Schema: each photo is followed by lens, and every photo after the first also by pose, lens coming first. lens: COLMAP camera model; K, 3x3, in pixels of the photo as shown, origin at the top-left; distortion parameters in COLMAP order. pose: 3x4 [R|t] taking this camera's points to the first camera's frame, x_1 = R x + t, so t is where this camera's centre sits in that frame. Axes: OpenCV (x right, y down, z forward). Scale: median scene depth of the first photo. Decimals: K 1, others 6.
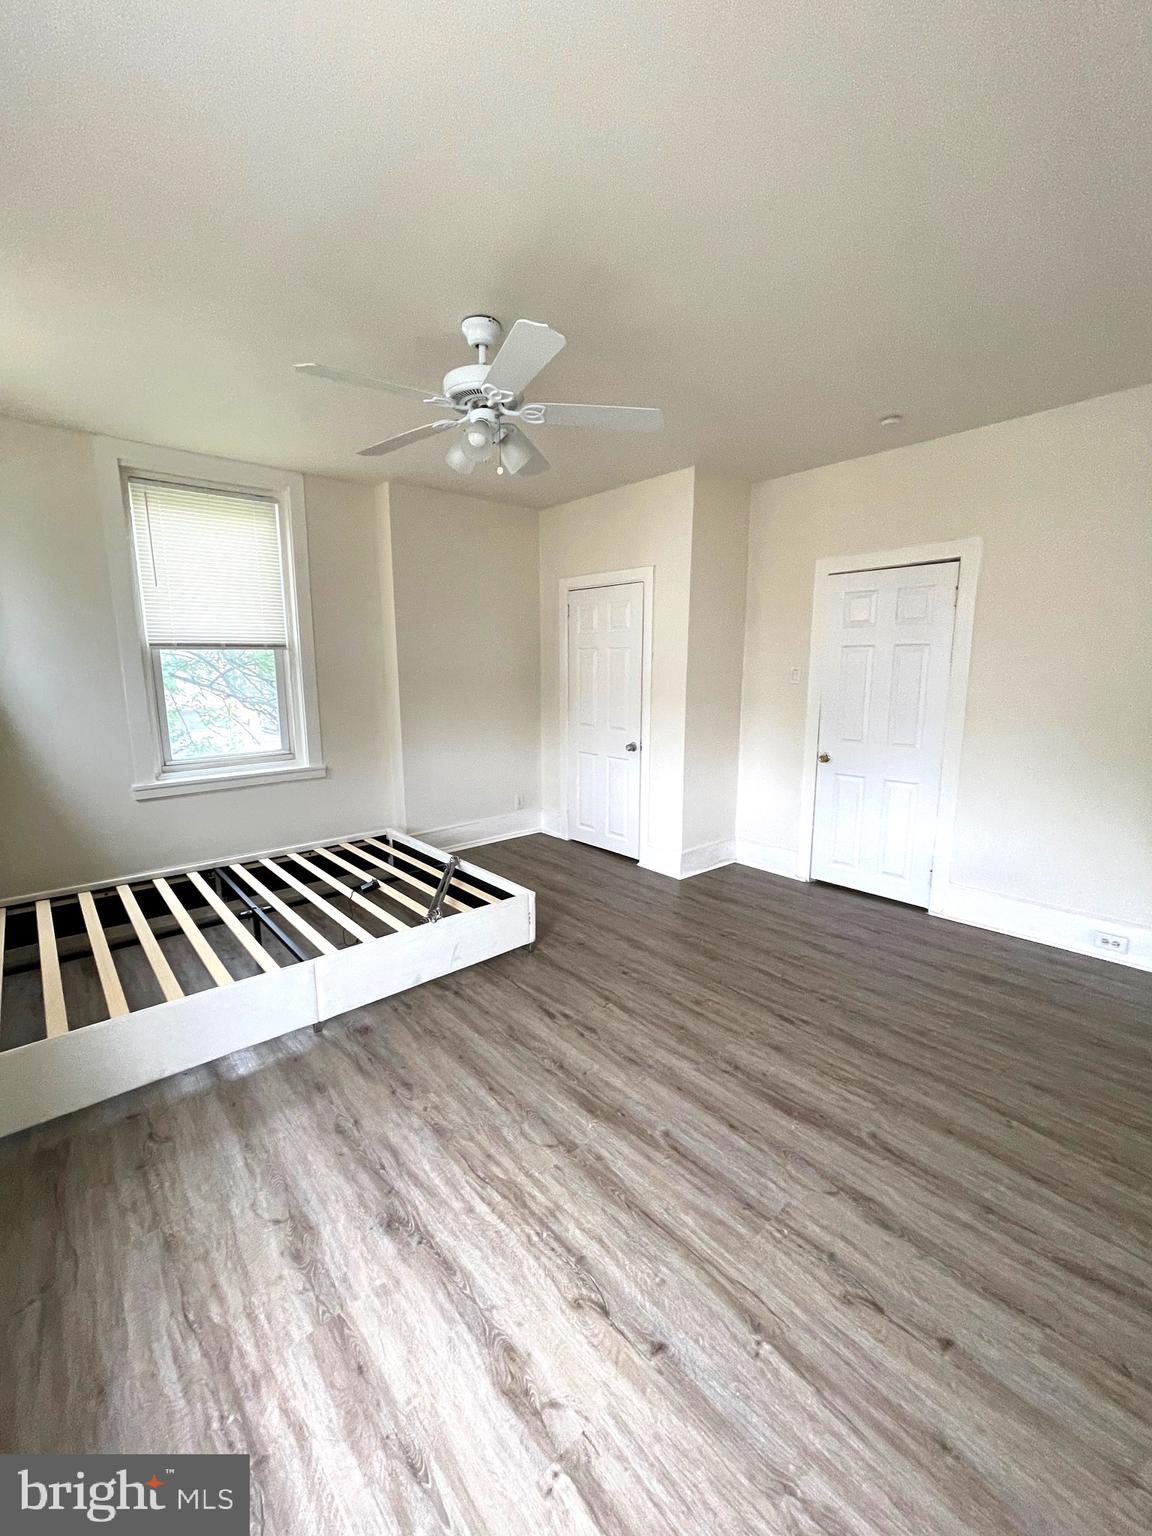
lens RADIAL K [[618.8, 0, 568.4], [0, 618.8, 769.7], [0, 0, 1]] dist [-0.000449, 0.000029]
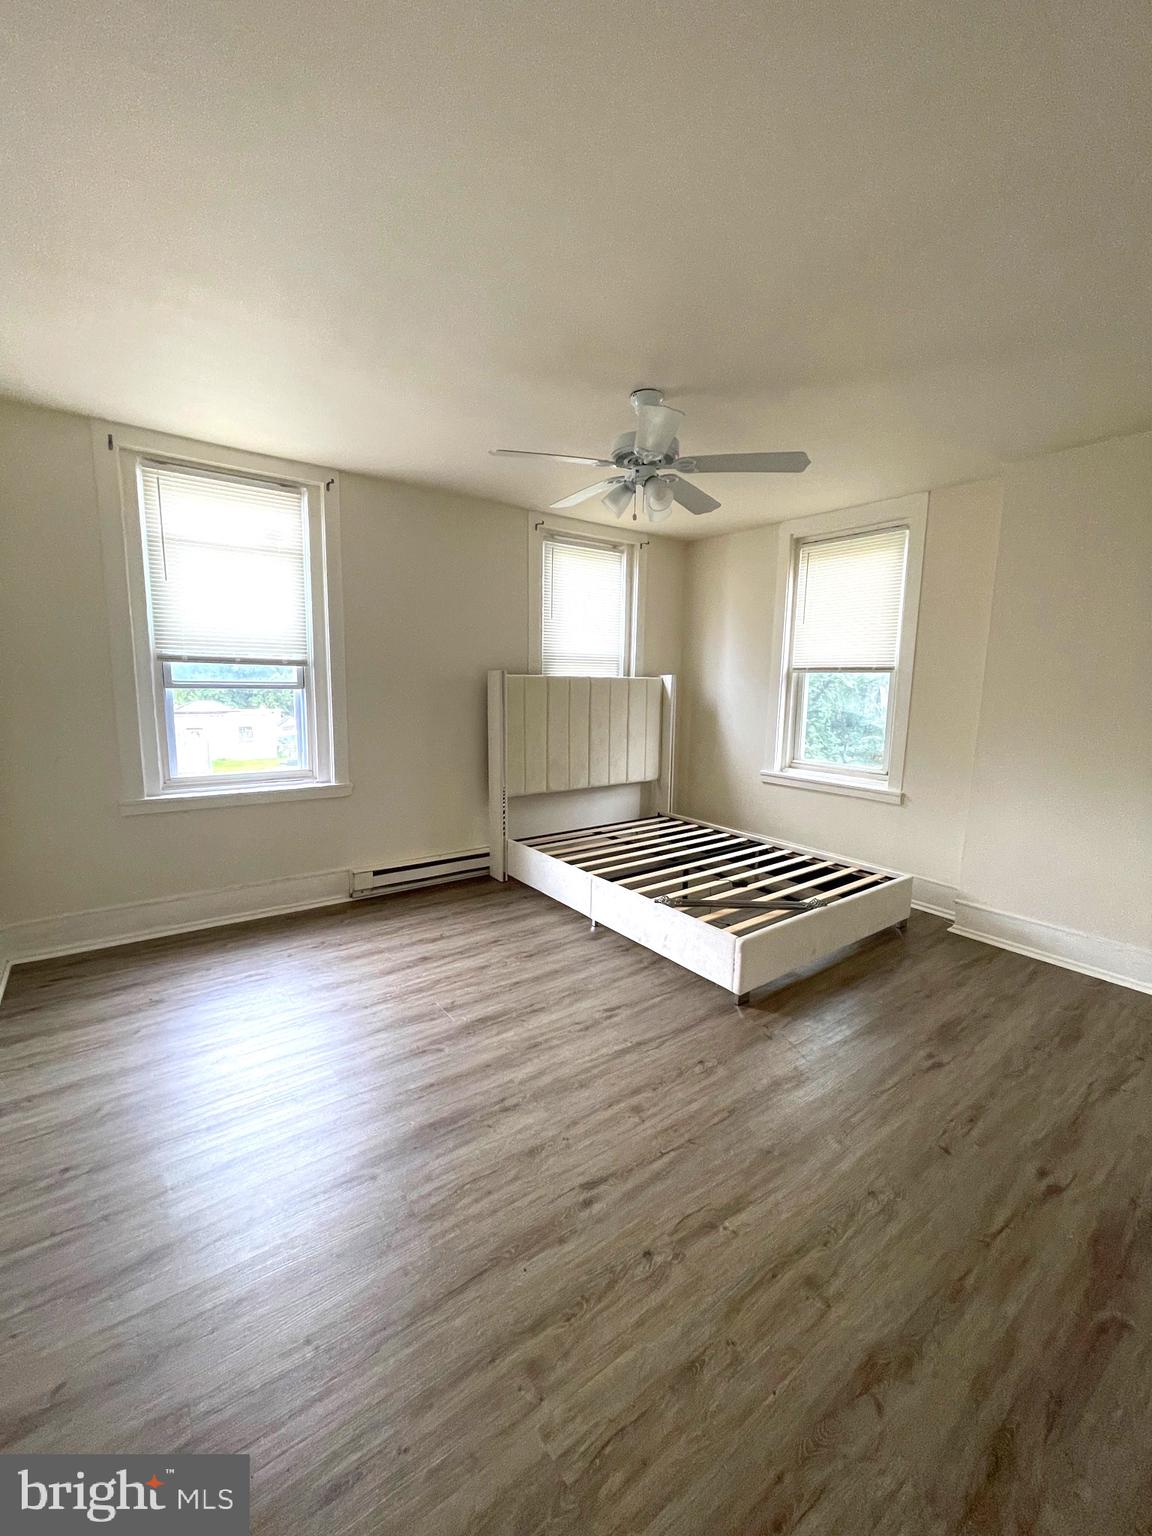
lens RADIAL K [[618.8, 0, 568.4], [0, 618.8, 769.7], [0, 0, 1]] dist [-0.000449, 0.000029]
pose [[-0.083416, 0.142686, -0.986247, 0.965266], [-0.189853, 0.969293, 0.156290, -0.153046], [0.978263, 0.200279, -0.053765, 0.905267]]
